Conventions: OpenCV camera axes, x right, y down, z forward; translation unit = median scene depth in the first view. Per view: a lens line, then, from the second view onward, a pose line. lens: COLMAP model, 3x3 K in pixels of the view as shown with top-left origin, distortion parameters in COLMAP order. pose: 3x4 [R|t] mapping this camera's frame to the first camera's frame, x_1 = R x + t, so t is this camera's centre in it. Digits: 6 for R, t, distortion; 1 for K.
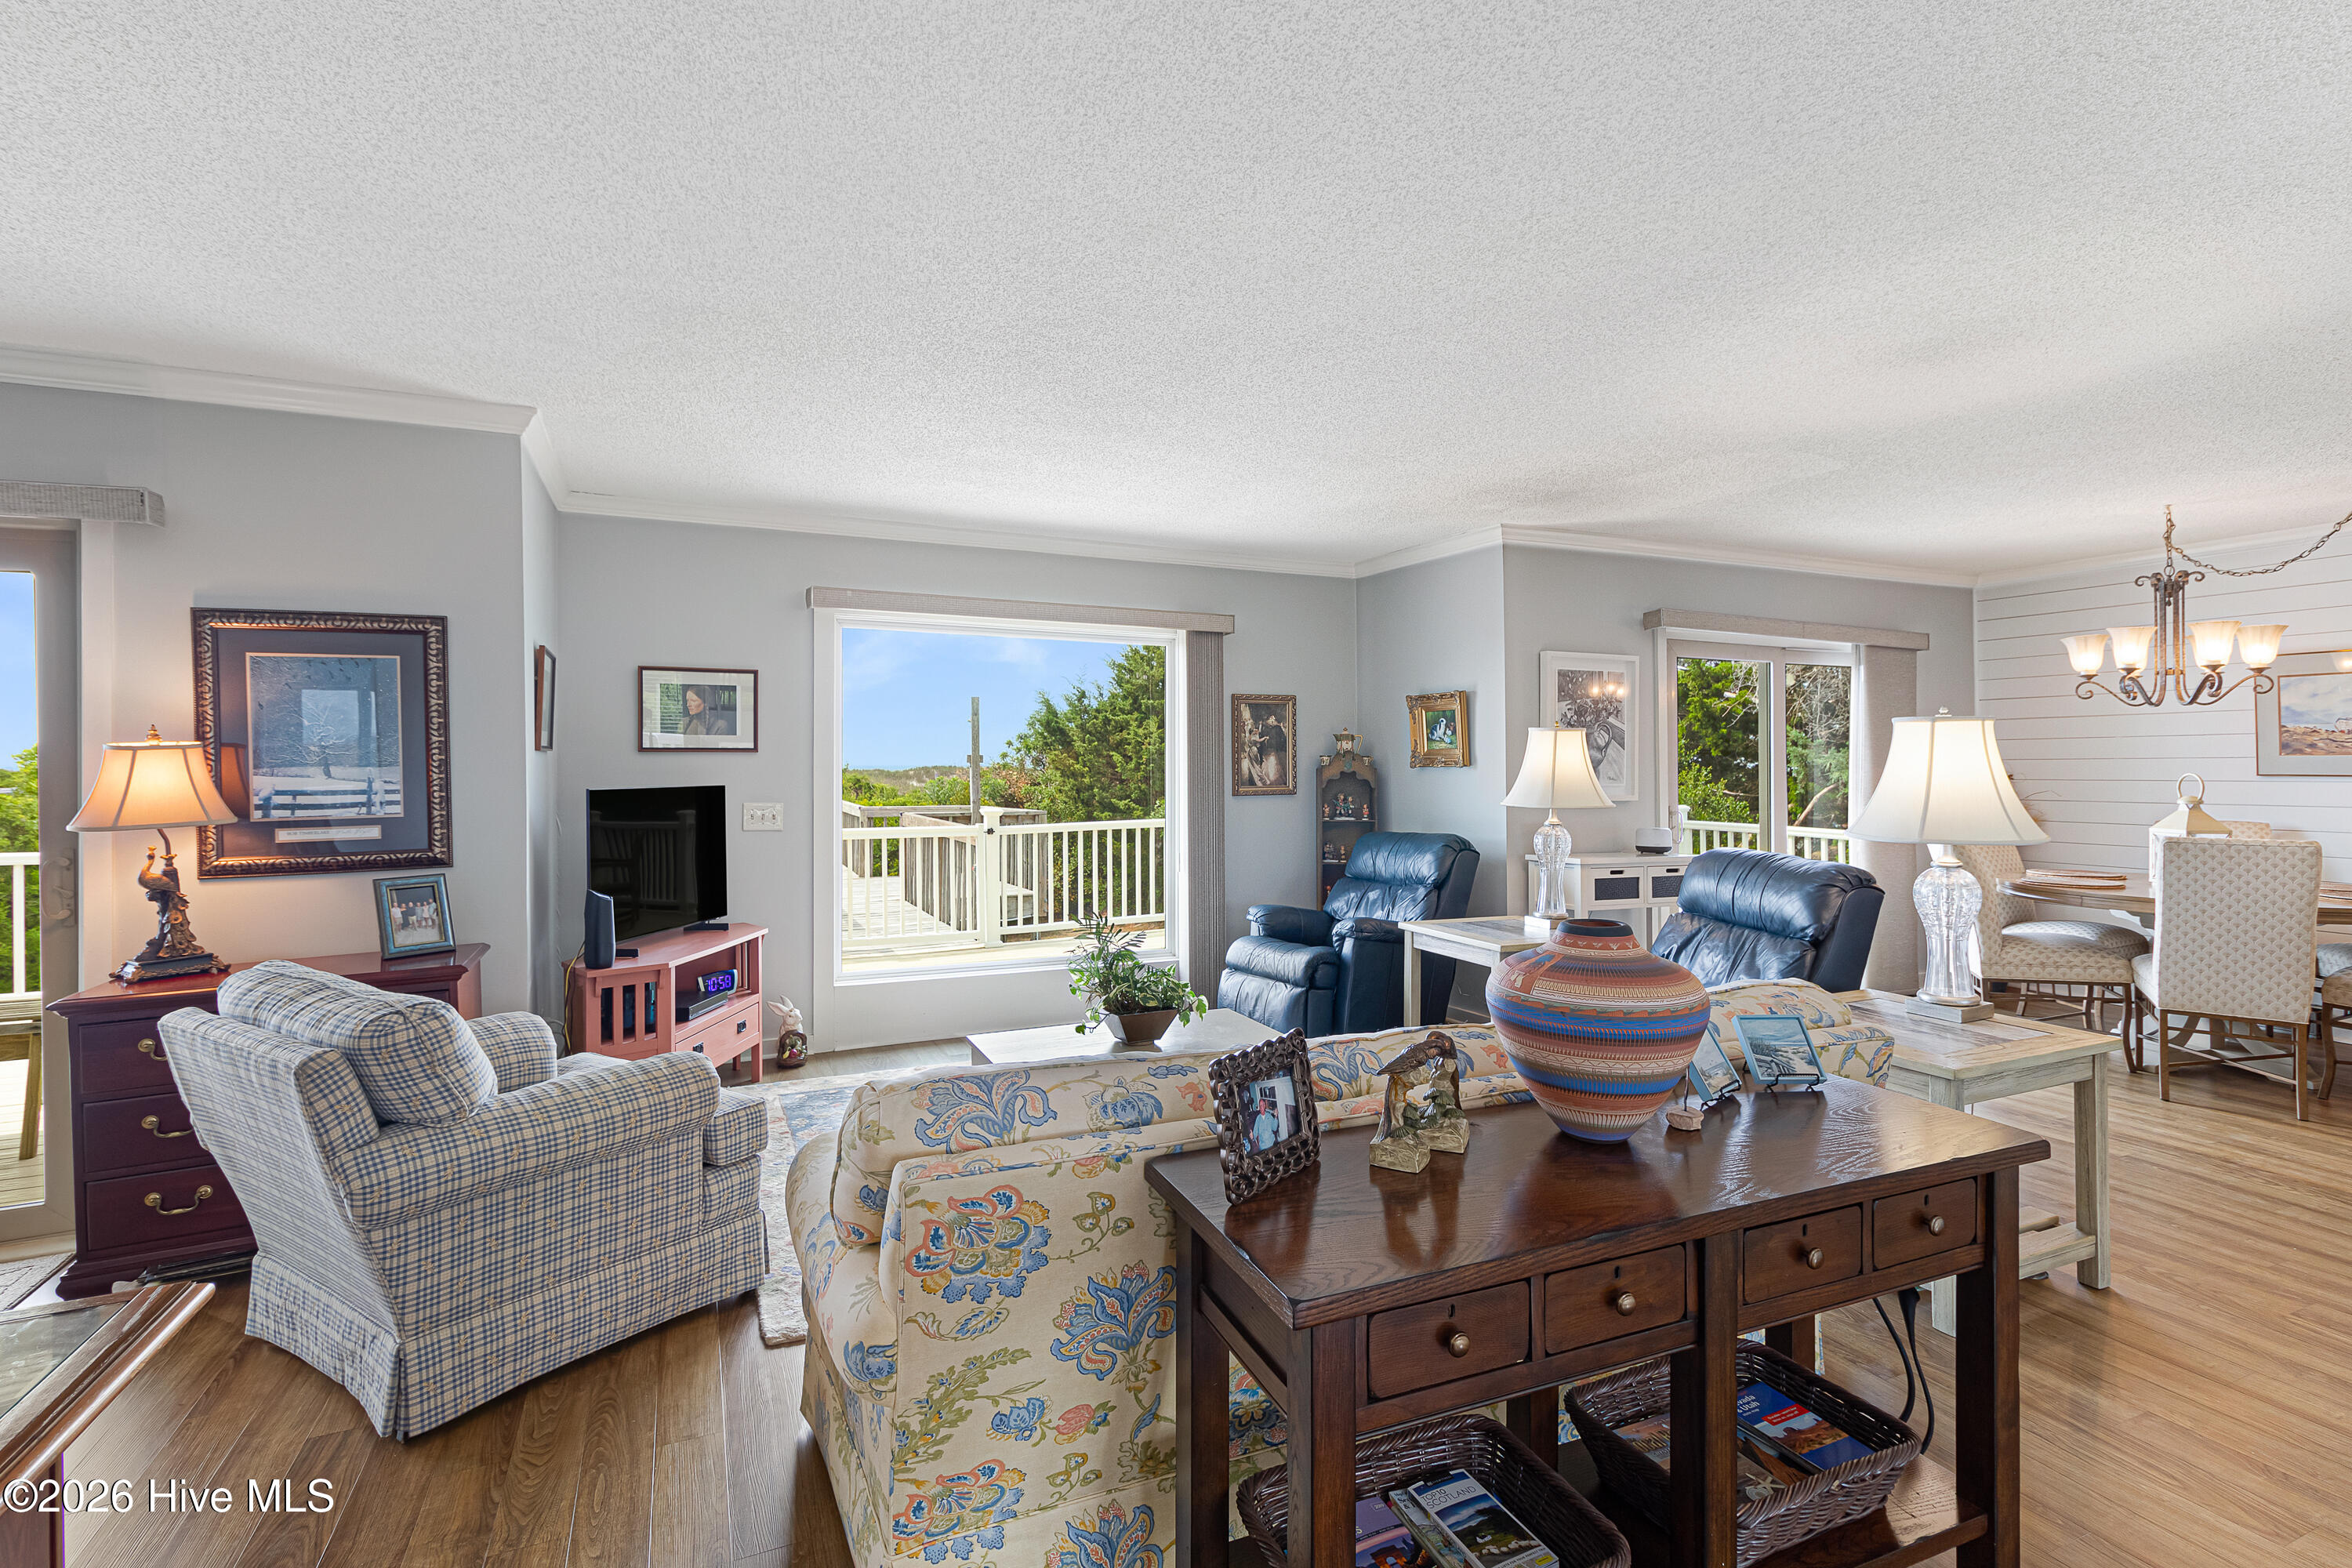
lens RADIAL K [[1113.7, 0, 1170.6], [0, 1113.7, 778.0], [0, 0, 1]] dist [0.008491, 0.000665]
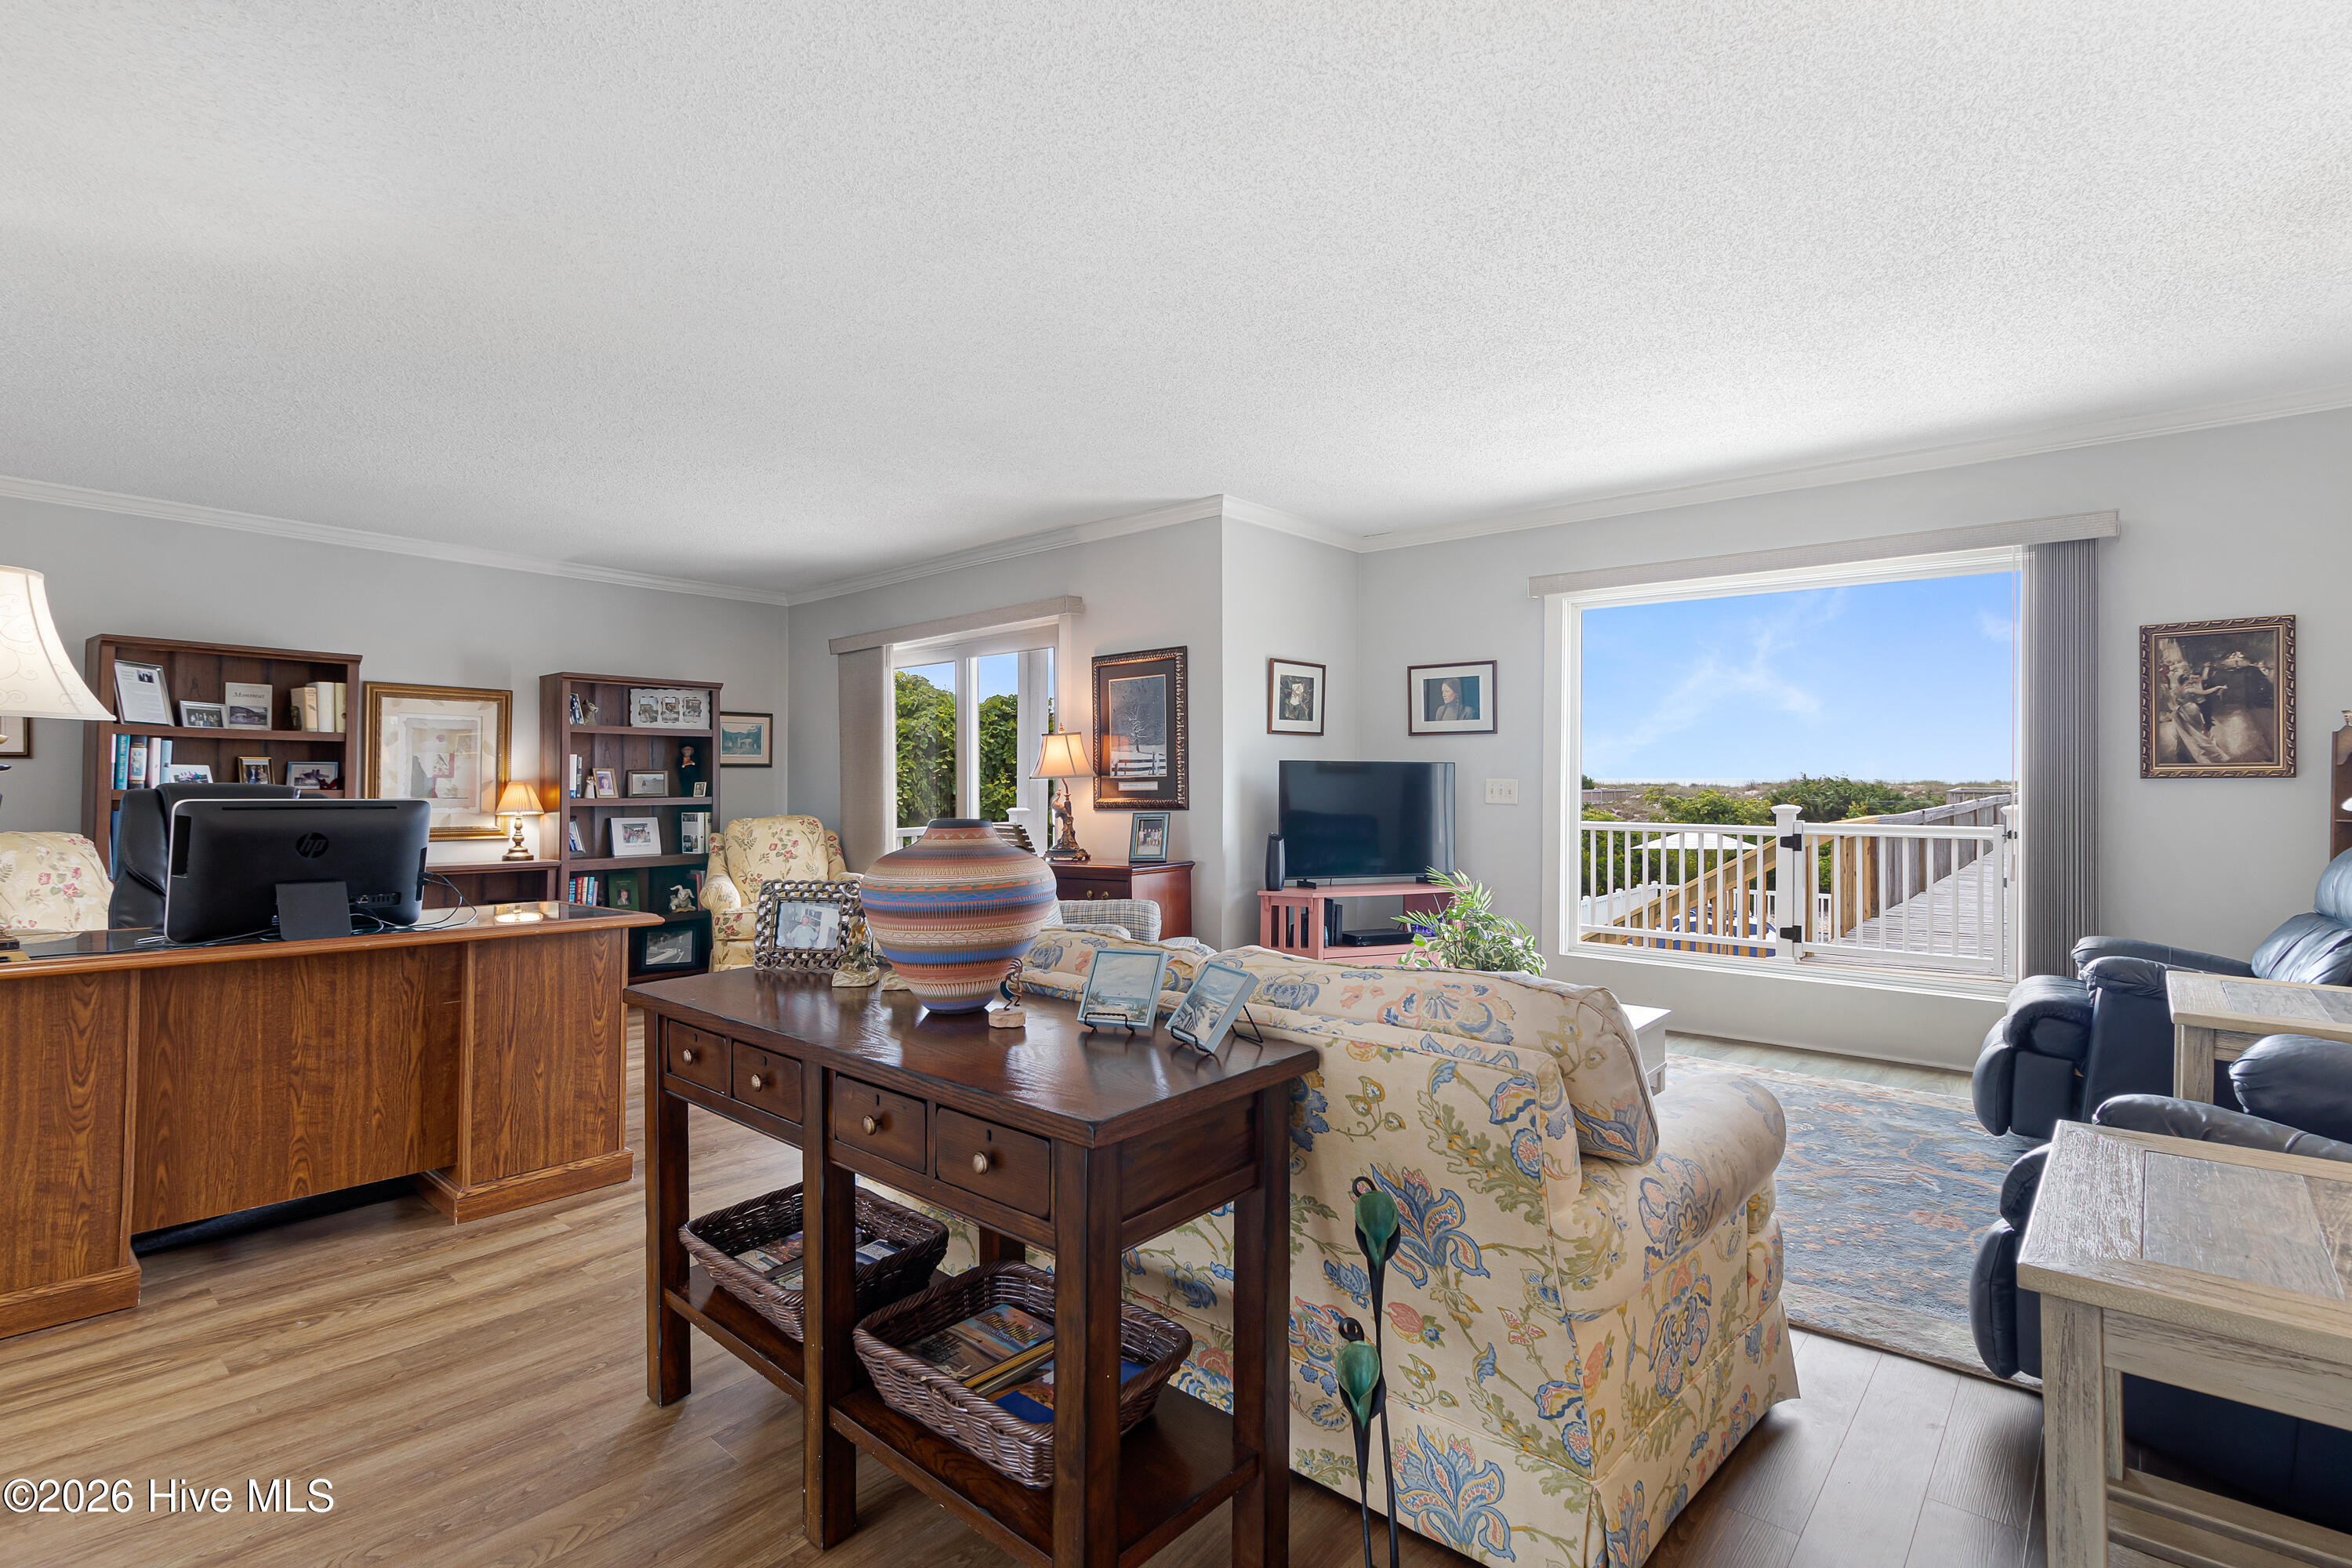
lens RADIAL K [[1113.7, 0, 1199.1], [0, 1113.7, 775.2], [0, 0, 1]] dist [0.008491, 0.000665]
pose [[0.435997, -0.002597, -0.899944, 0.518618], [-0.010082, 0.999919, -0.007770, 0.031224], [0.899892, 0.012461, 0.435936, 0.250545]]
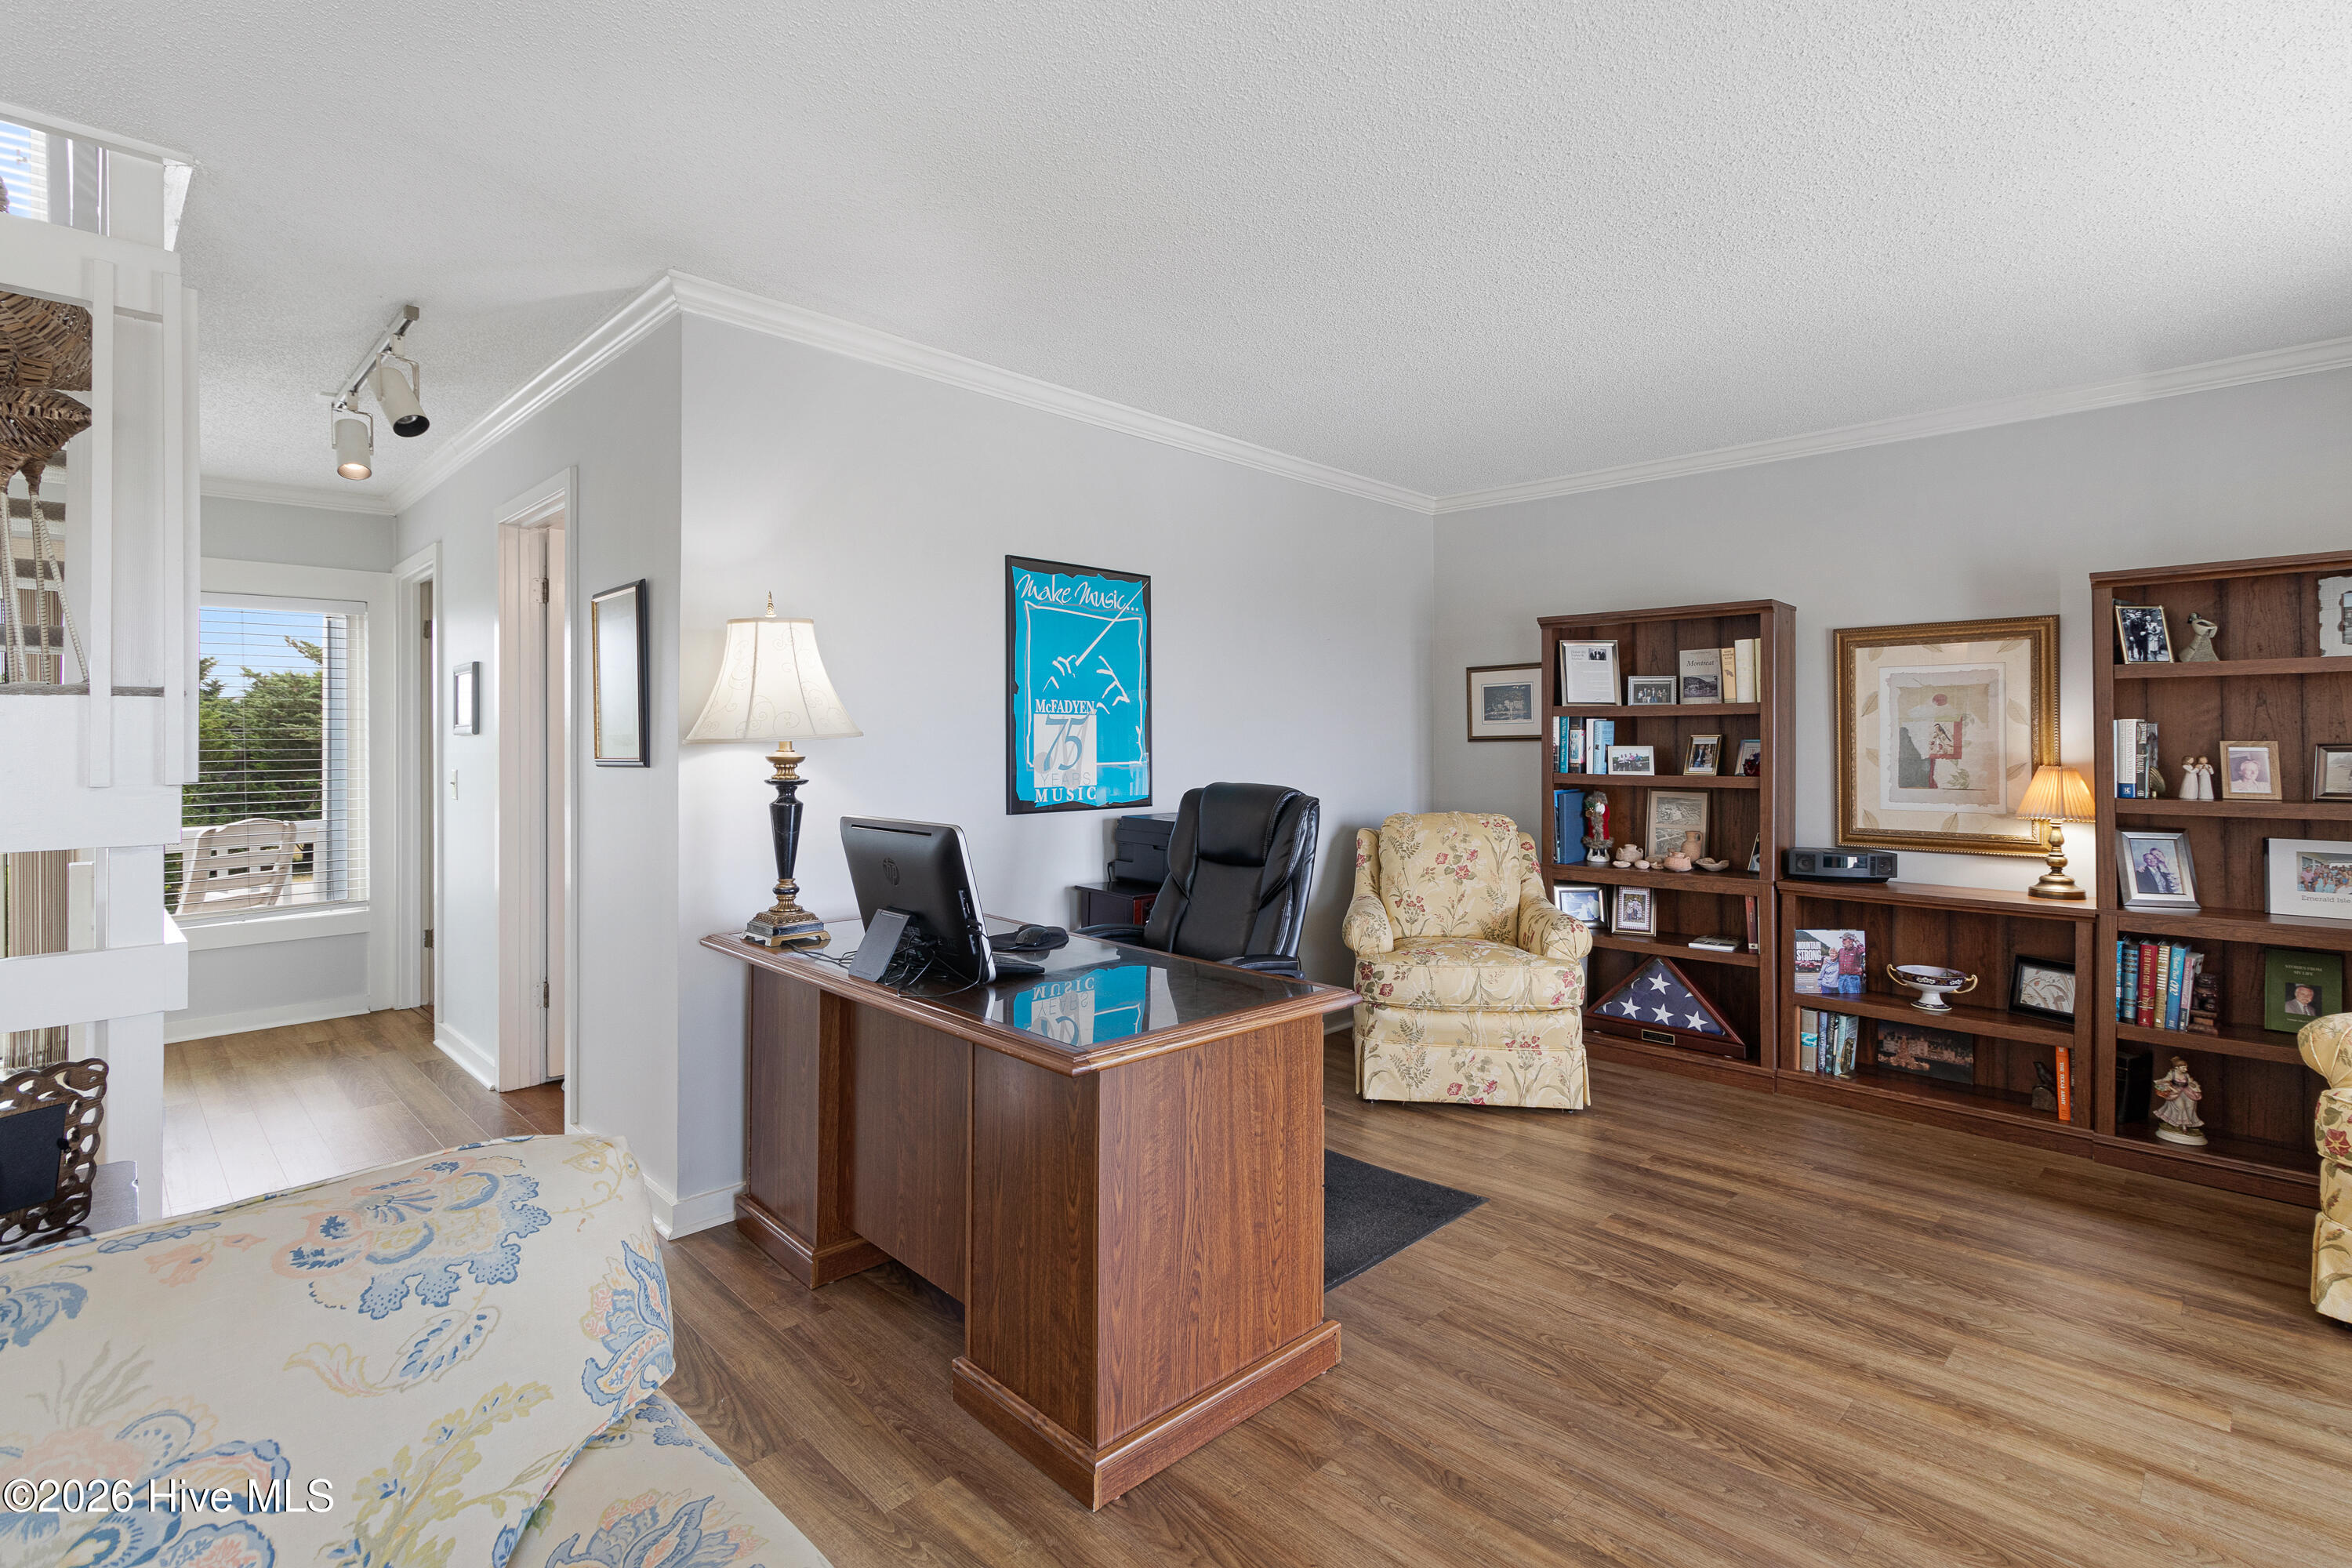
lens RADIAL K [[1113.7, 0, 1175.9], [0, 1113.7, 732.7], [0, 0, 1]] dist [0.008491, 0.000665]
pose [[-0.935296, 0.012999, -0.353627, -0.120318], [0.012429, 0.999915, 0.003881, 0.003493], [0.353648, -0.000765, -0.935378, 0.606197]]
